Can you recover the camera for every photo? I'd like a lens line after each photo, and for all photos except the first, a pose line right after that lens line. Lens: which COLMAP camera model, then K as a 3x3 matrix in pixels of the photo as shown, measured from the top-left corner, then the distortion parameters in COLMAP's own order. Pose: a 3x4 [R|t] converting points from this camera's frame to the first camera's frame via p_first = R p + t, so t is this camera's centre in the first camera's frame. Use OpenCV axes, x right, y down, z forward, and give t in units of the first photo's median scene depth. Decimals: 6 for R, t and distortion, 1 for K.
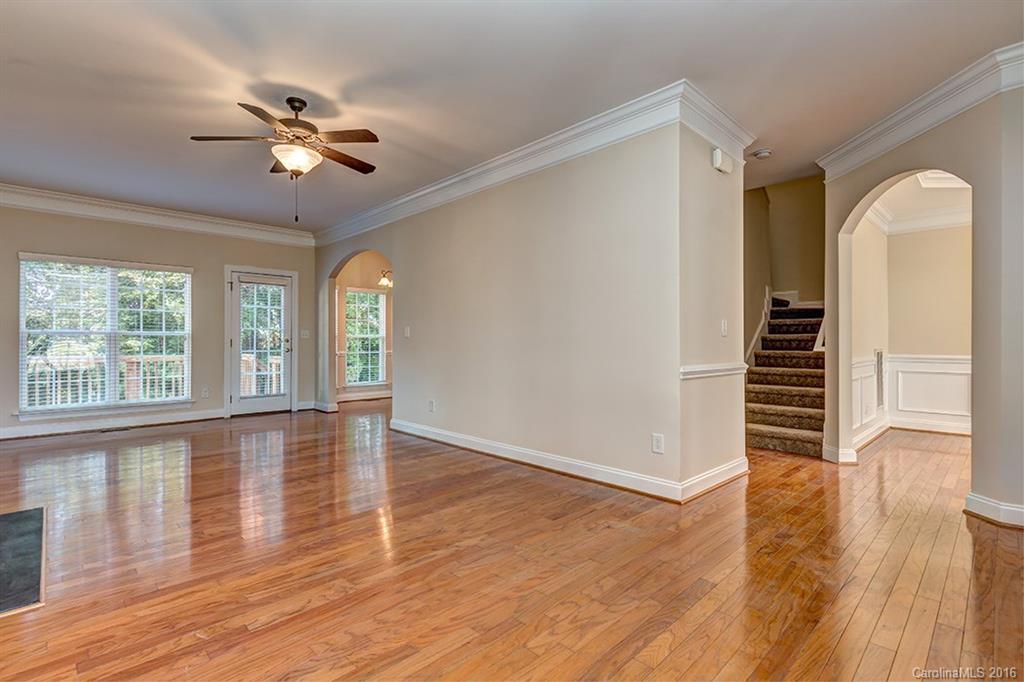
lens RADIAL K [[474.9, 0, 502.1], [0, 474.9, 341.6], [0, 0, 1]] dist [0.002574, -0.001508]
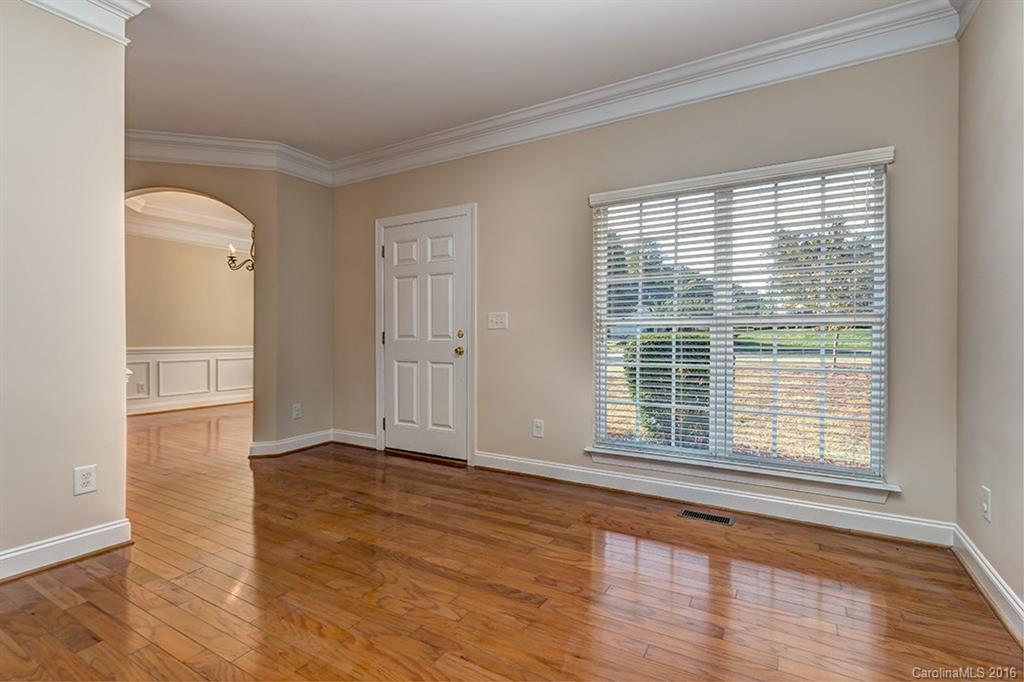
lens RADIAL K [[474.9, 0, 509.5], [0, 474.9, 337.0], [0, 0, 1]] dist [0.002574, -0.001508]
pose [[-0.269621, 0.004016, 0.962958, -0.487644], [0.002197, 0.999991, -0.003555, 0.014995], [-0.962964, 0.001157, -0.269627, 0.584562]]
